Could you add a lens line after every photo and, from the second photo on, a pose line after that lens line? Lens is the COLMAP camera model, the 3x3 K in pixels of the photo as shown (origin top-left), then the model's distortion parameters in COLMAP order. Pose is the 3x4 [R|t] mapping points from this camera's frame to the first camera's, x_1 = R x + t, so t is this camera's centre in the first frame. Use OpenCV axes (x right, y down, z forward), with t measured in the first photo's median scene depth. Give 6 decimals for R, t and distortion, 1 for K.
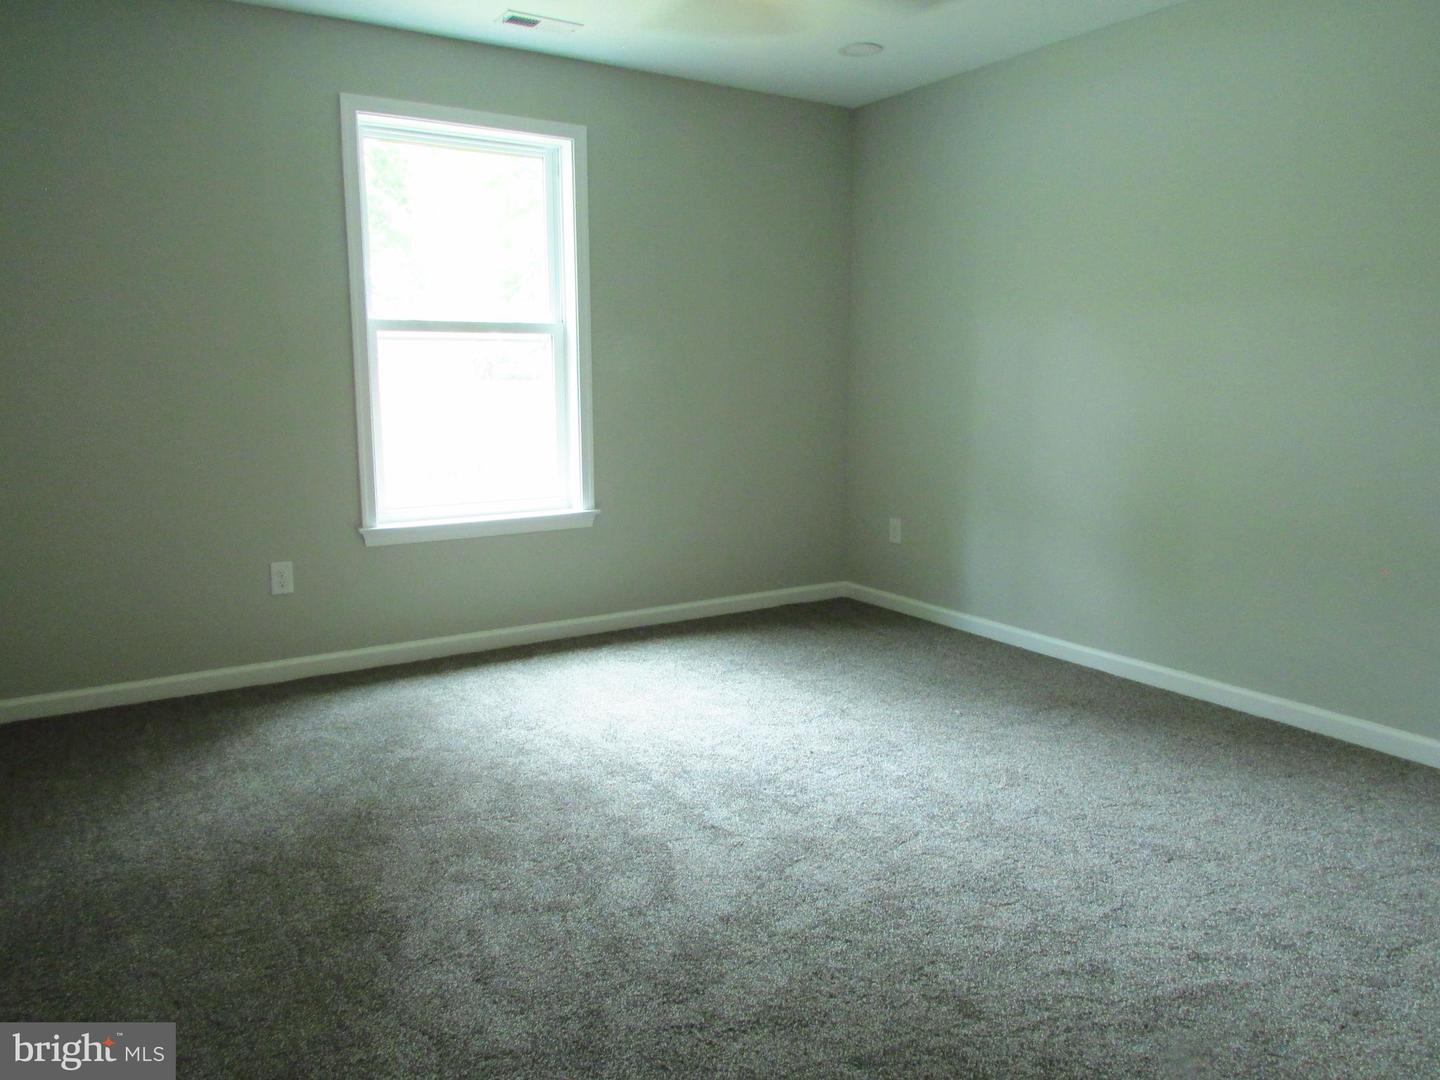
lens RADIAL K [[1030.7, 0, 720.0], [0, 1030.7, 540.0], [0, 0, 1]] dist [-0.027318, 0.002189]
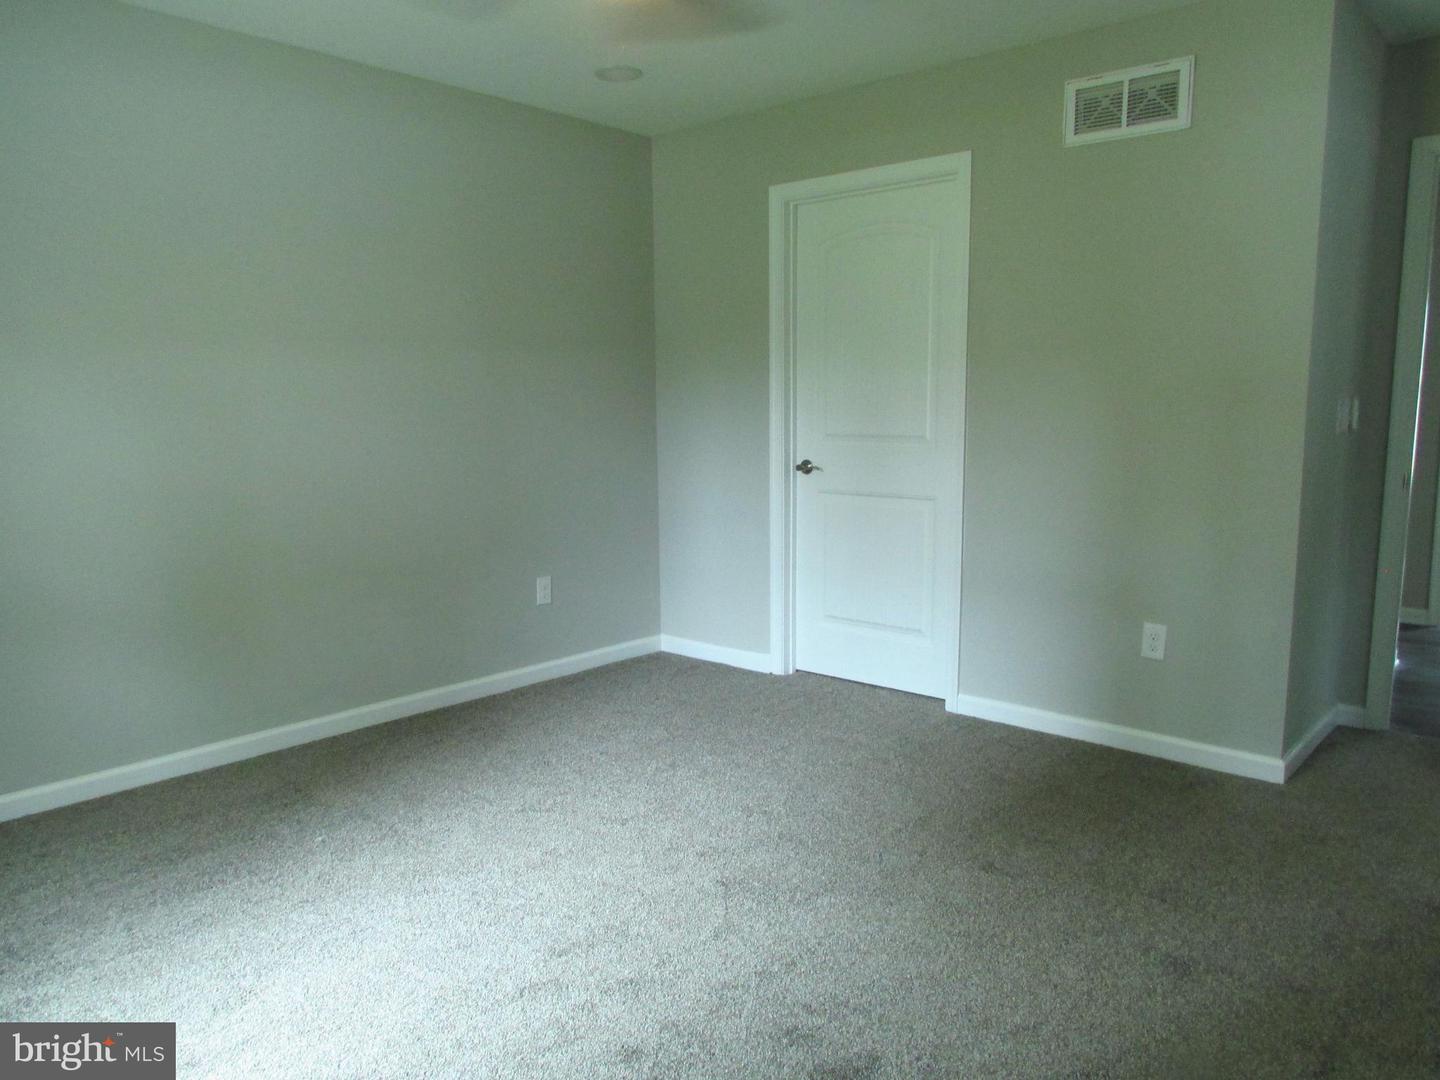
lens RADIAL K [[1030.7, 0, 720.0], [0, 1030.7, 540.0], [0, 0, 1]] dist [-0.027318, 0.002189]
pose [[-0.265962, -0.129666, 0.955223, -0.699796], [0.165622, 0.970031, 0.177790, -0.182416], [-0.949649, 0.205492, -0.236516, 0.971718]]
